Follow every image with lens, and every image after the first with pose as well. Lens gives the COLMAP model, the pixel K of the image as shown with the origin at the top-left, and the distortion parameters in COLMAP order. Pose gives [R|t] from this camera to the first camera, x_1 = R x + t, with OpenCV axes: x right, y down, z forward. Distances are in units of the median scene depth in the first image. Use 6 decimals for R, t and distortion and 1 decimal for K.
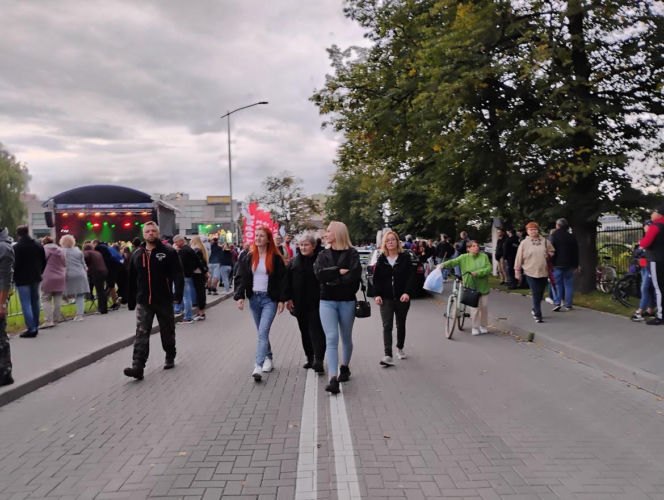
lens RADIAL K [[537.7, 0, 330.0], [0, 537.7, 249.6], [0, 0, 1]] dist [0.036881, -0.052009]
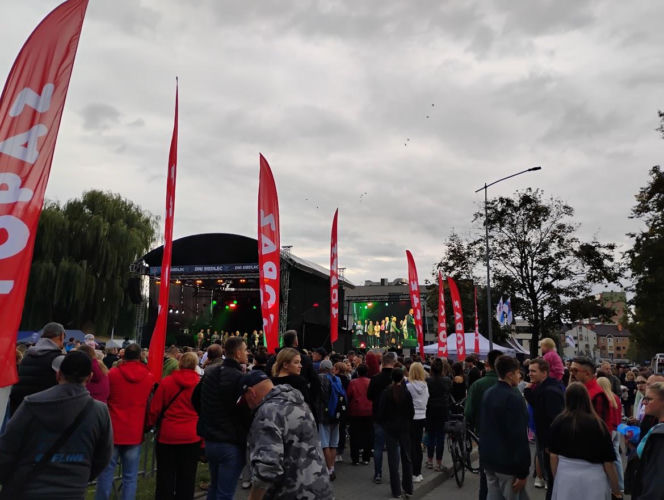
lens RADIAL K [[537.7, 0, 330.0], [0, 537.7, 249.6], [0, 0, 1]] dist [0.036881, -0.052009]
pose [[0.882252, -0.034581, -0.469505, -0.017270], [-0.055735, 0.982613, -0.177105, -0.002670], [0.467466, 0.182419, 0.864985, 0.539989]]
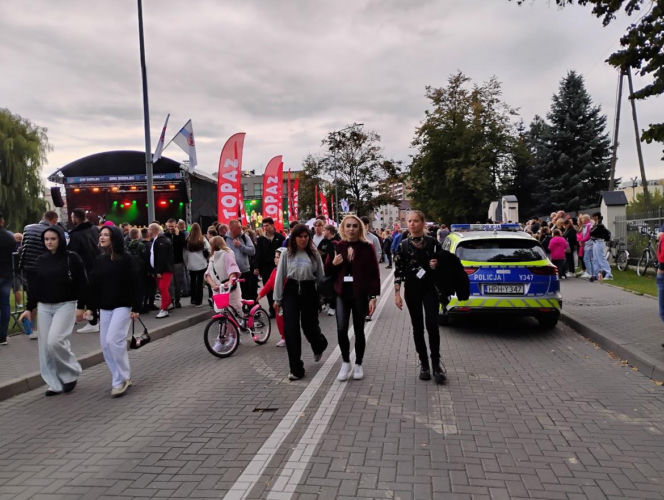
lens RADIAL K [[537.7, 0, 330.0], [0, 537.7, 249.6], [0, 0, 1]] dist [0.036881, -0.052009]
pose [[0.986059, -0.004289, -0.166339, 0.004909], [0.009878, 0.999413, 0.032789, -0.000443], [0.166101, -0.033975, 0.985523, 0.279914]]
